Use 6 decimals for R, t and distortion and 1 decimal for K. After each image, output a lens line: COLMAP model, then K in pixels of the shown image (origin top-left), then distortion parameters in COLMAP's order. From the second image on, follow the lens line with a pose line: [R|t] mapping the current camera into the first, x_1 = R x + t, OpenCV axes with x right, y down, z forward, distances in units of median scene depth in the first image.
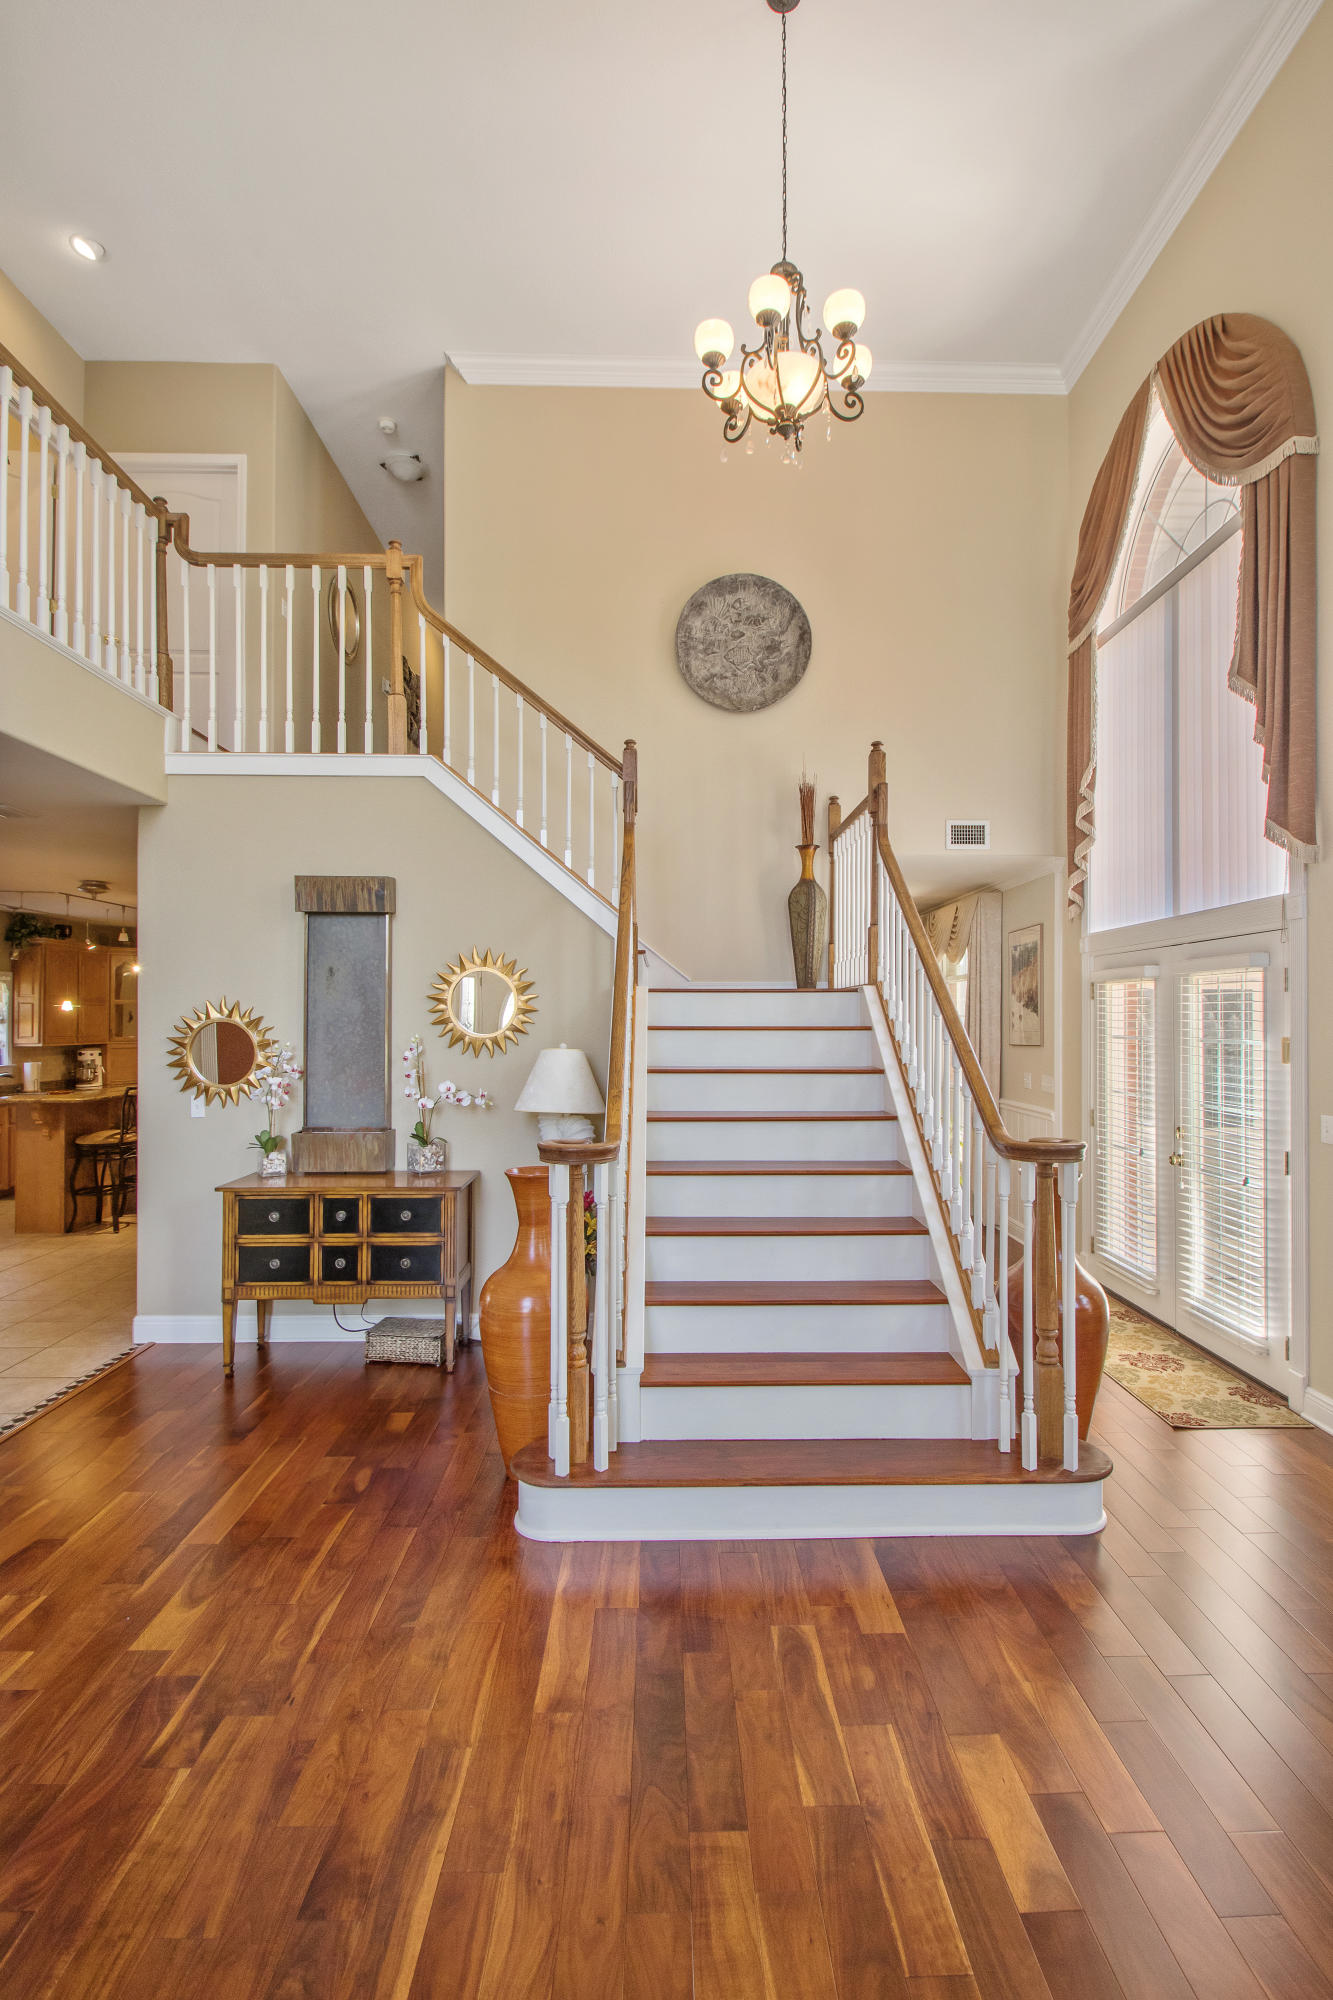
lens RADIAL K [[950.2, 0, 673.0], [0, 950.2, 1014.5], [0, 0, 1]] dist [0.000499, -0.000534]
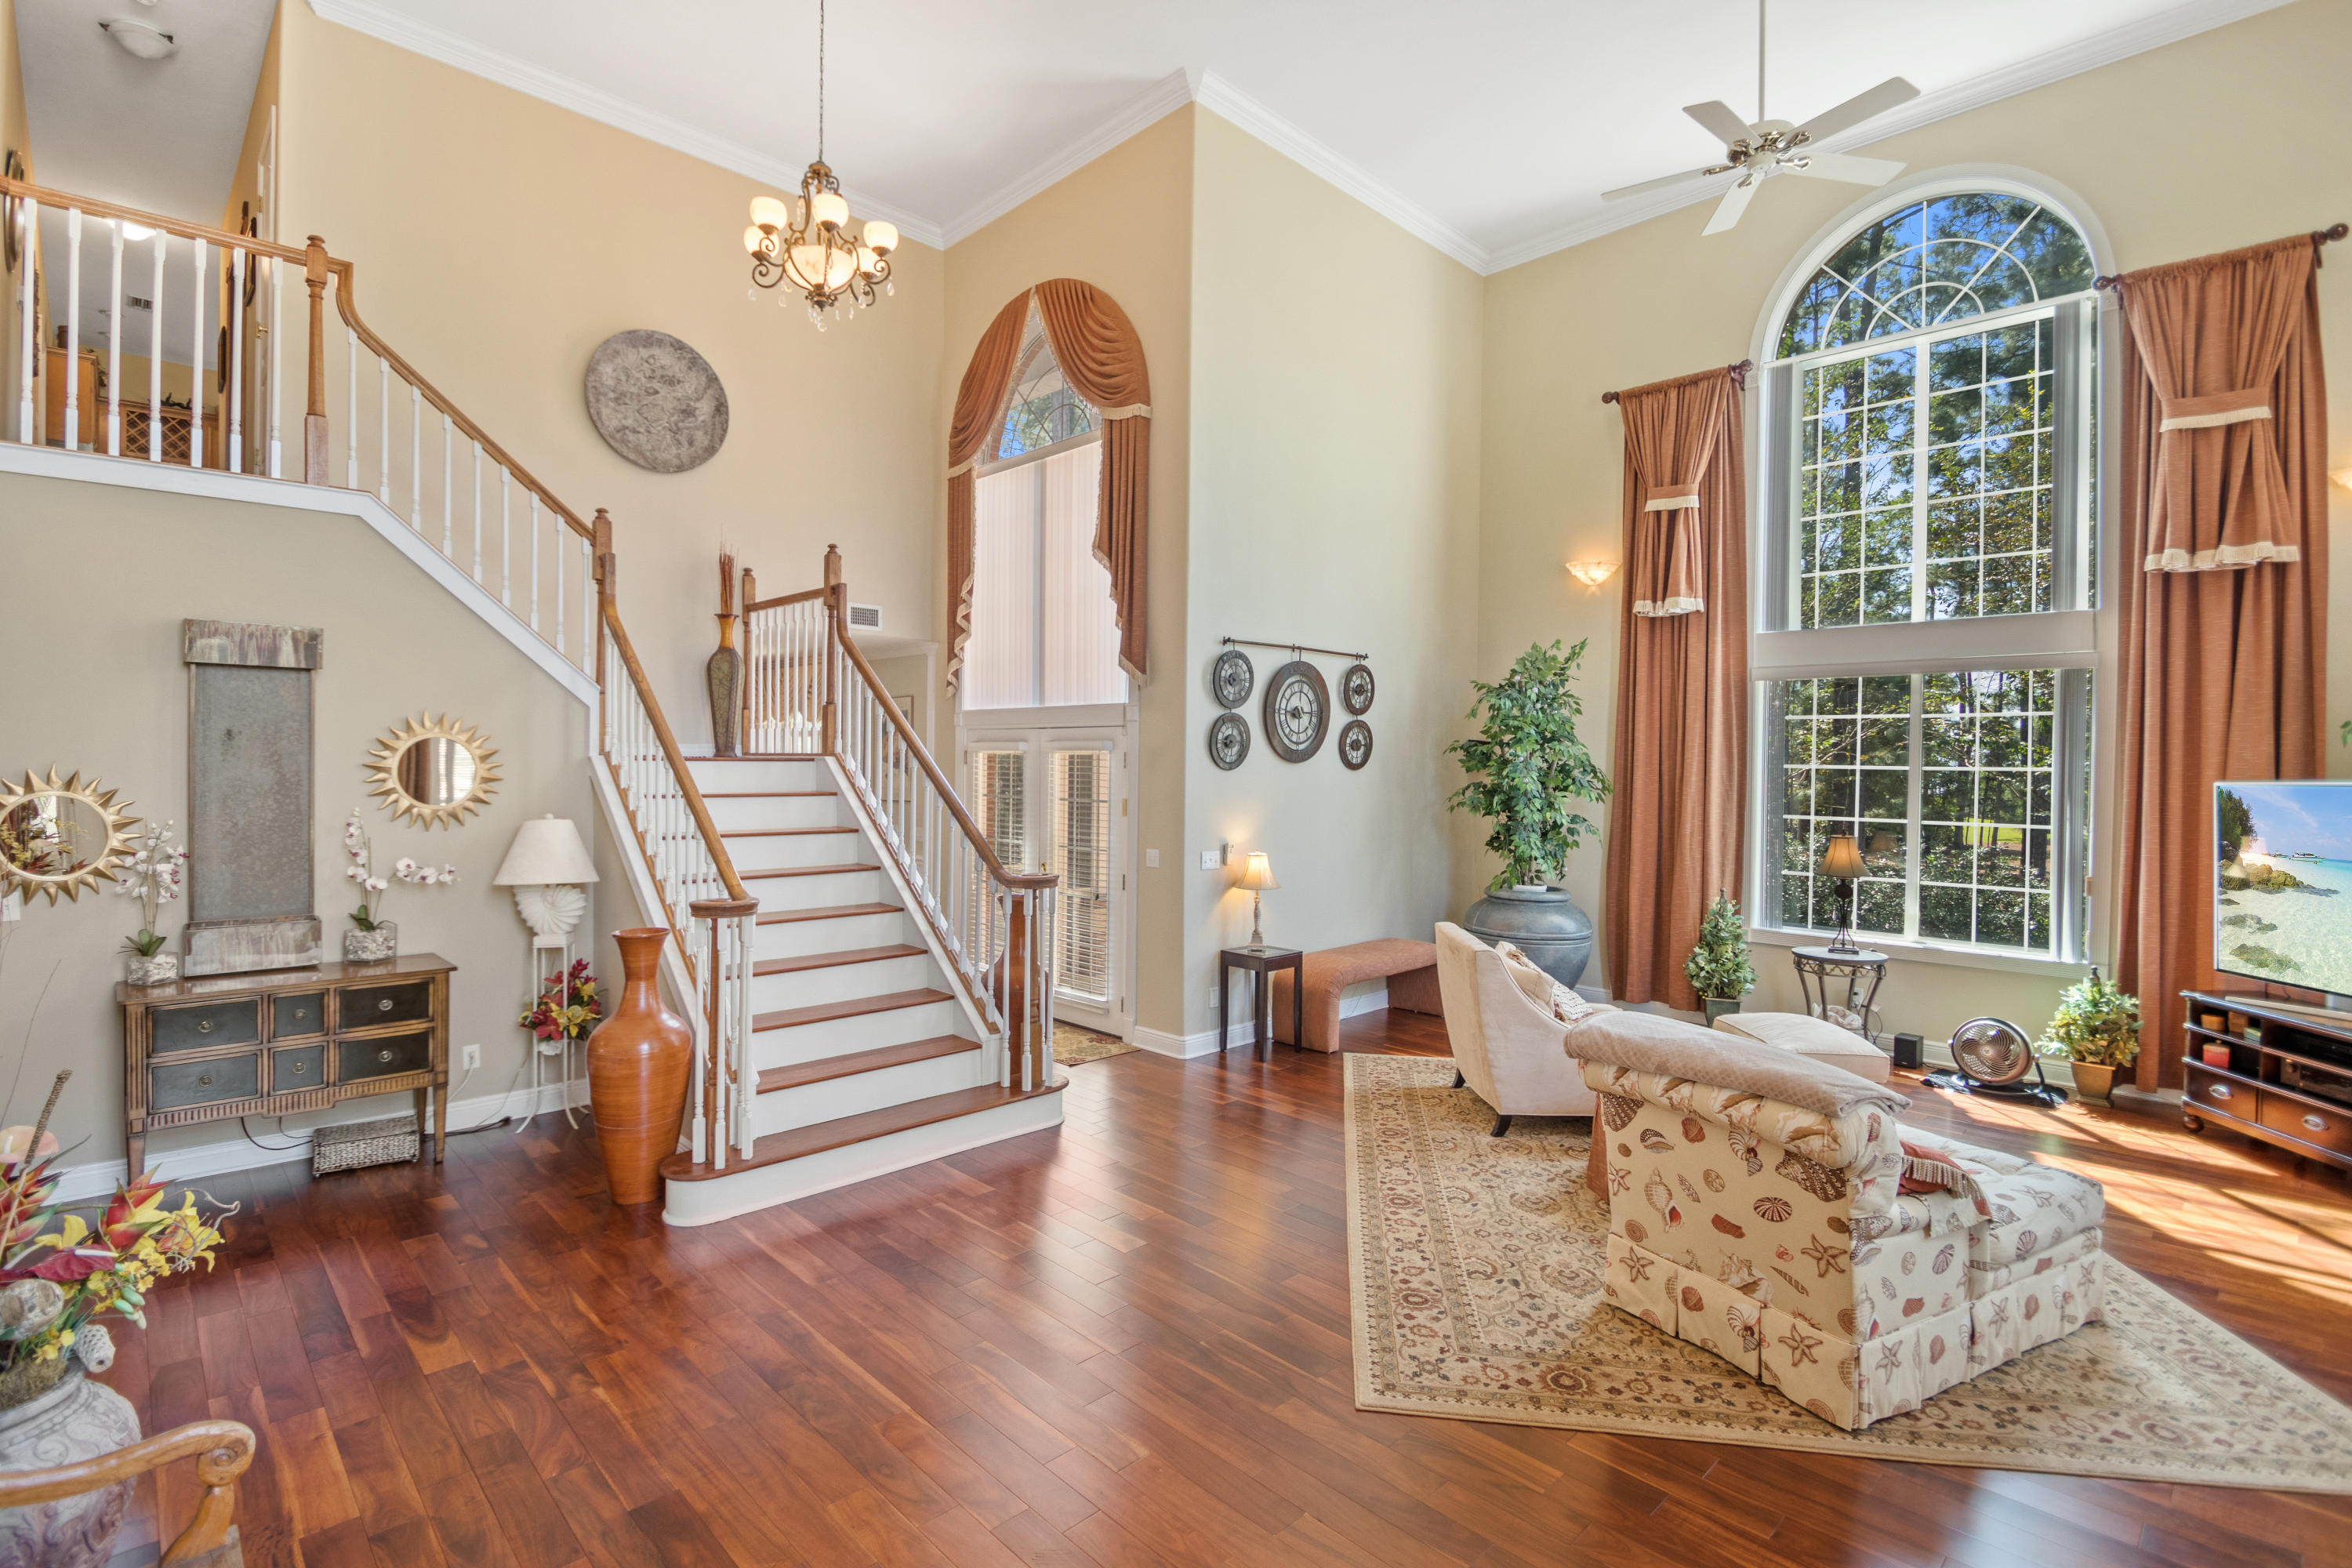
lens RADIAL K [[1104.6, 0, 1176.0], [0, 1104.6, 784.0], [0, 0, 1]] dist [-0.034515, -0.000347]
pose [[0.724364, -0.008310, 0.689368, -0.407446], [-0.014222, 0.999534, 0.026994, -0.038982], [-0.689271, -0.029358, 0.723908, -0.260978]]
